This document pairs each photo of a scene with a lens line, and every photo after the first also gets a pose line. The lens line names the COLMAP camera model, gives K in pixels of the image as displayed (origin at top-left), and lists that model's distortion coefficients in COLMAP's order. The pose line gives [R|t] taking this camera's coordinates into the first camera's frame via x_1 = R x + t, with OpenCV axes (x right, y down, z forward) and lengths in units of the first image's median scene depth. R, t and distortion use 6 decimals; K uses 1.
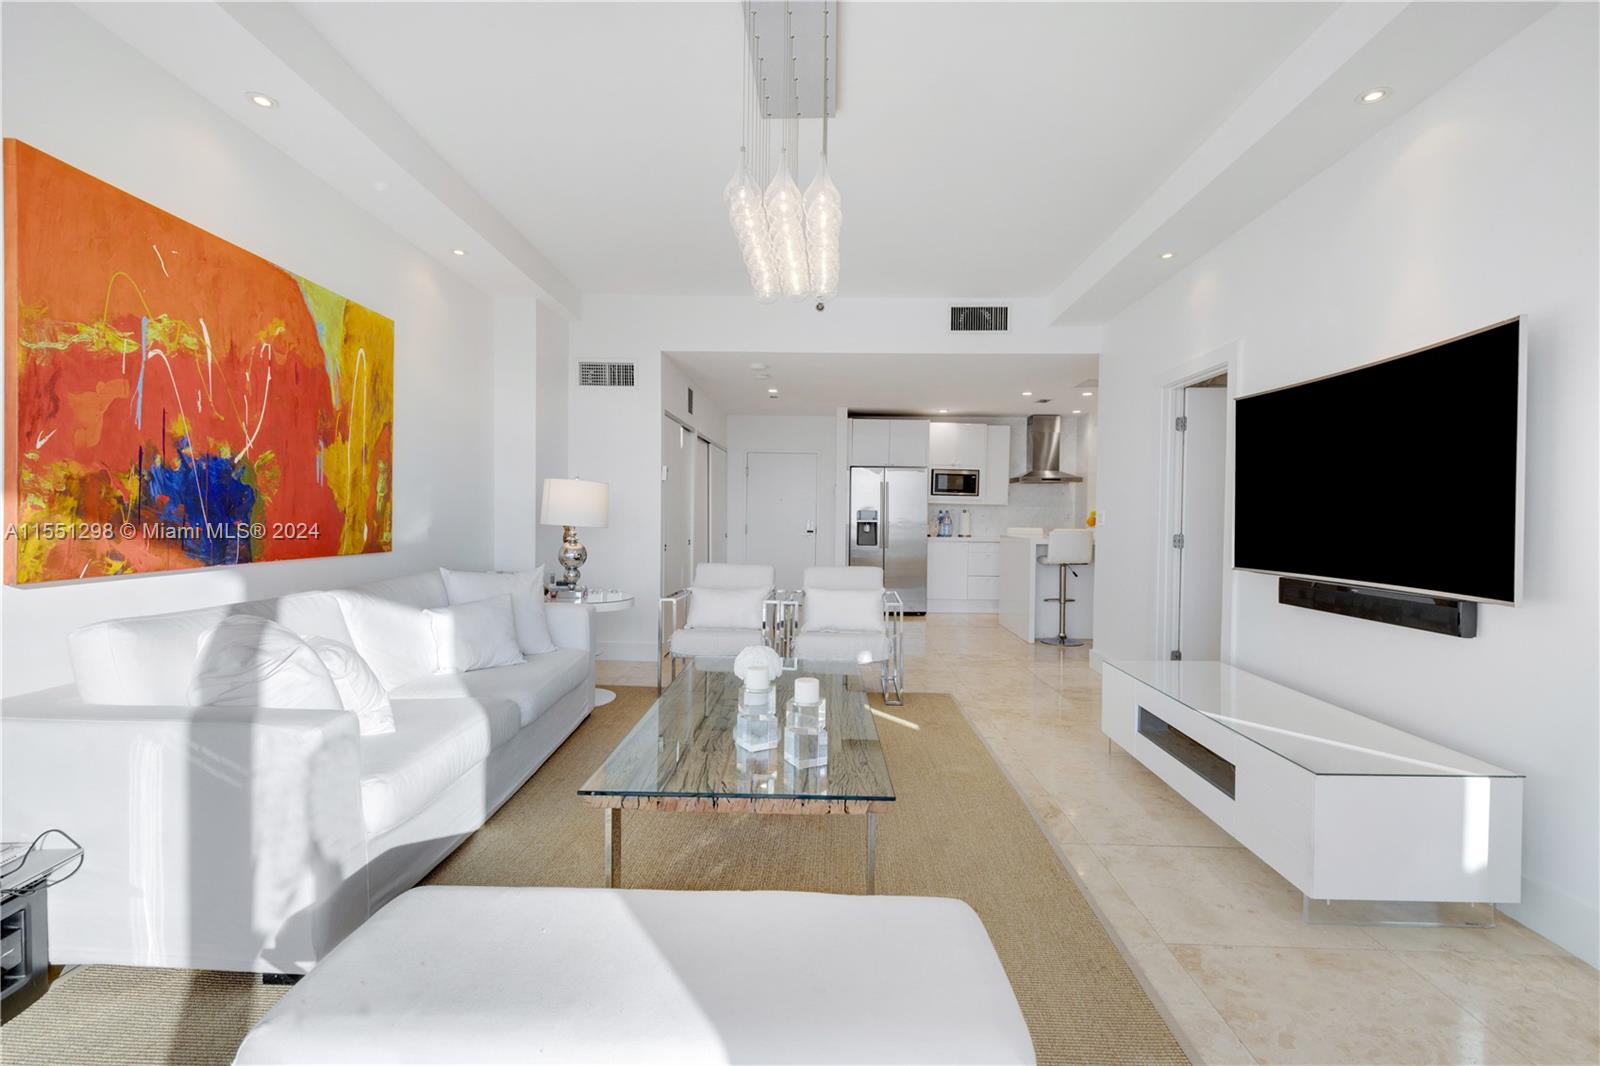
lens RADIAL K [[723.2, 0, 810.3], [0, 723.2, 527.0], [0, 0, 1]] dist [0.001346, 0.000130]
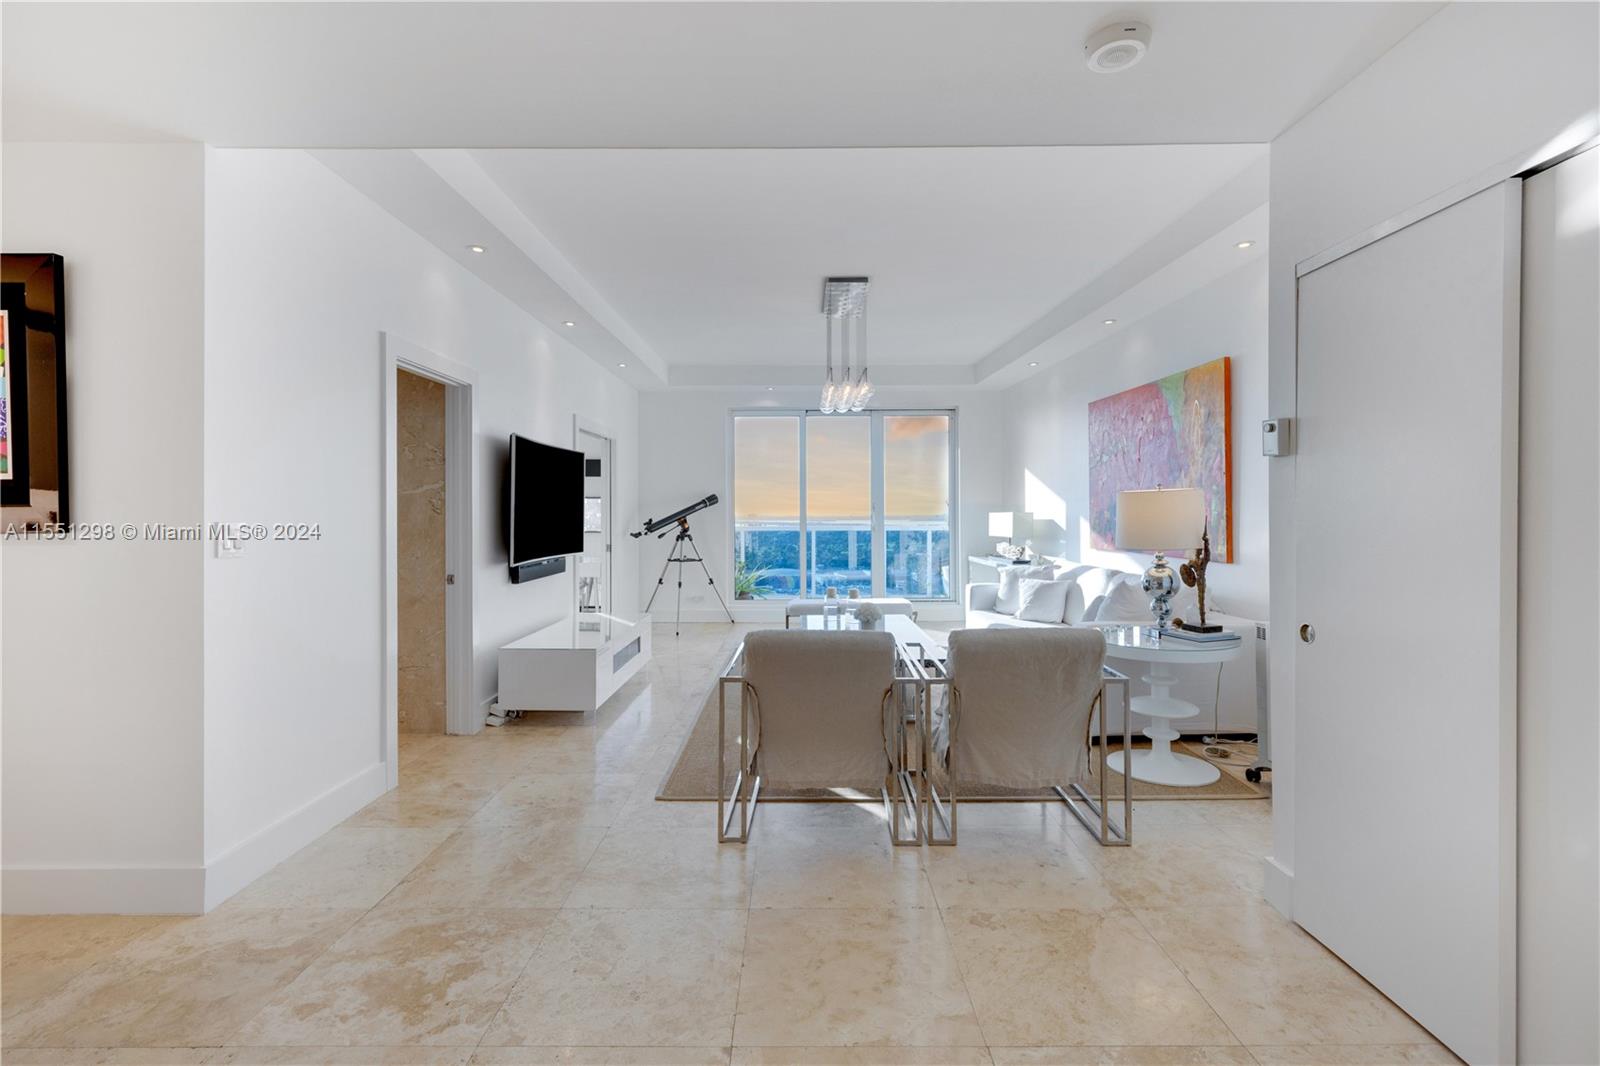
lens RADIAL K [[746.3, 0, 796.9], [0, 746.3, 513.2], [0, 0, 1]] dist [-0.002733, -0.000761]
pose [[-0.999537, -0.008998, -0.029063, 0.144677], [-0.009449, 0.999836, 0.015423, -0.069180], [0.028919, 0.015691, -0.999459, 2.686856]]
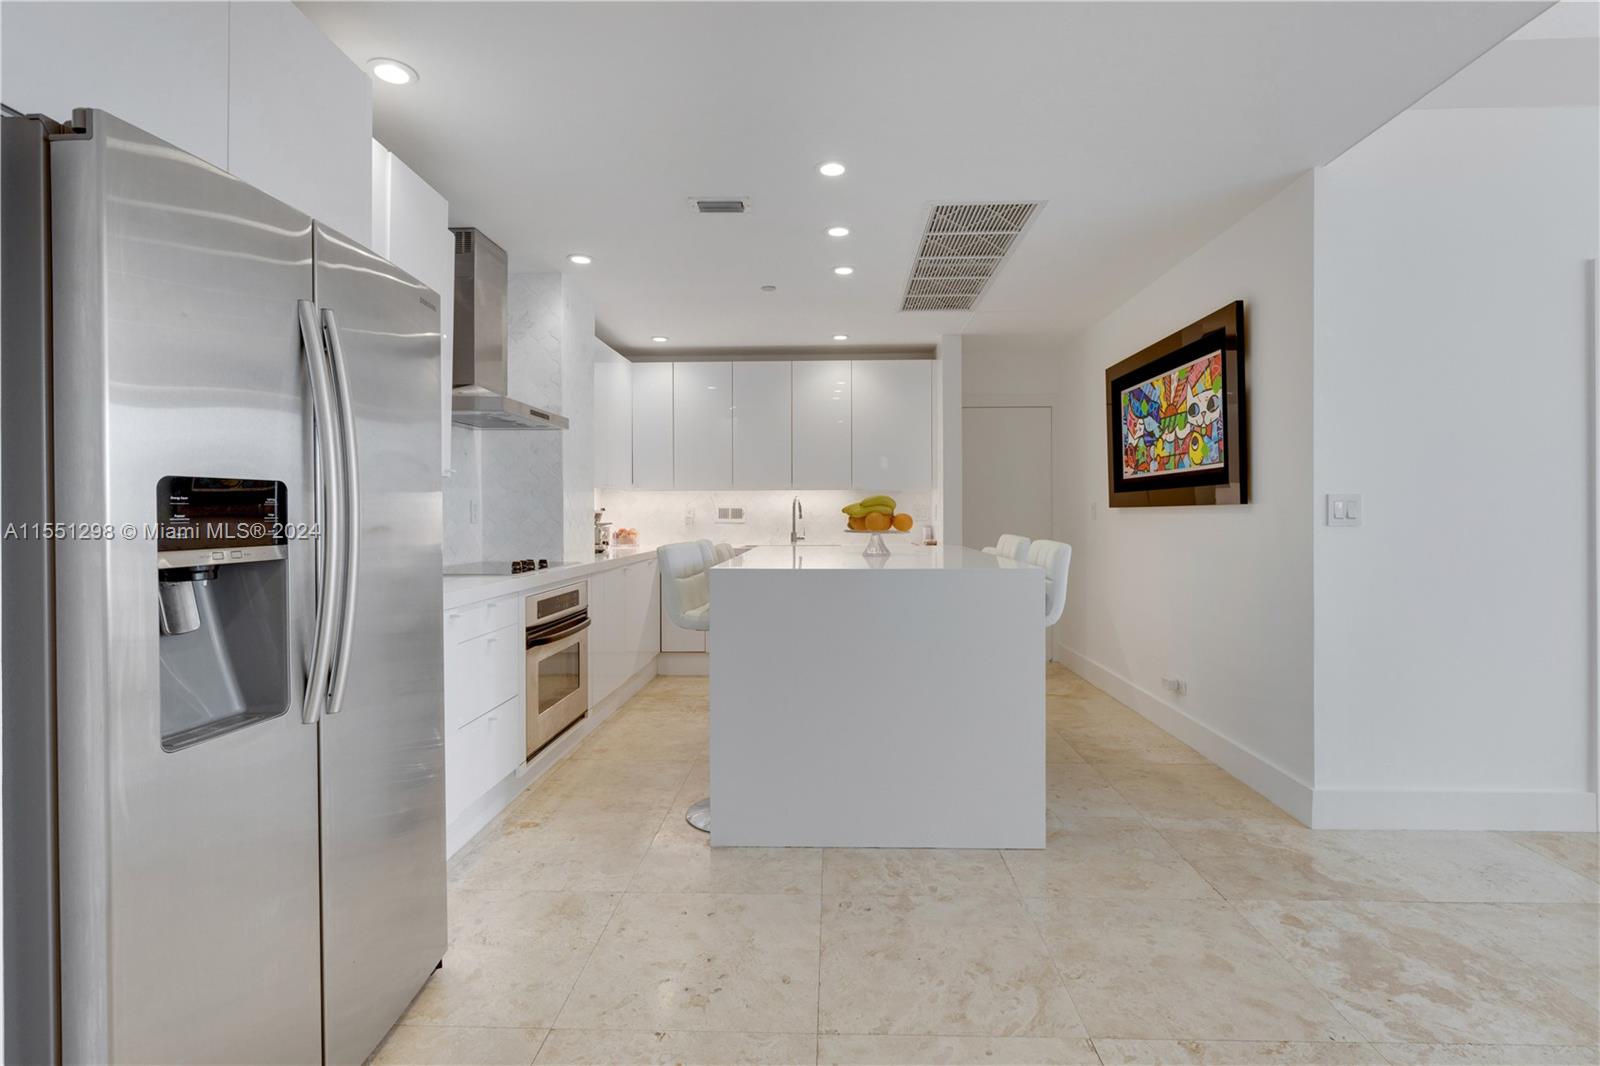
lens RADIAL K [[705.0, 0, 765.1], [0, 705.0, 513.3], [0, 0, 1]] dist [-0.017991, -0.000425]
pose [[0.049804, -0.018719, 0.998584, -0.167435], [0.018401, 0.999672, 0.017822, -0.043577], [-0.998589, 0.017487, 0.050132, 2.499309]]
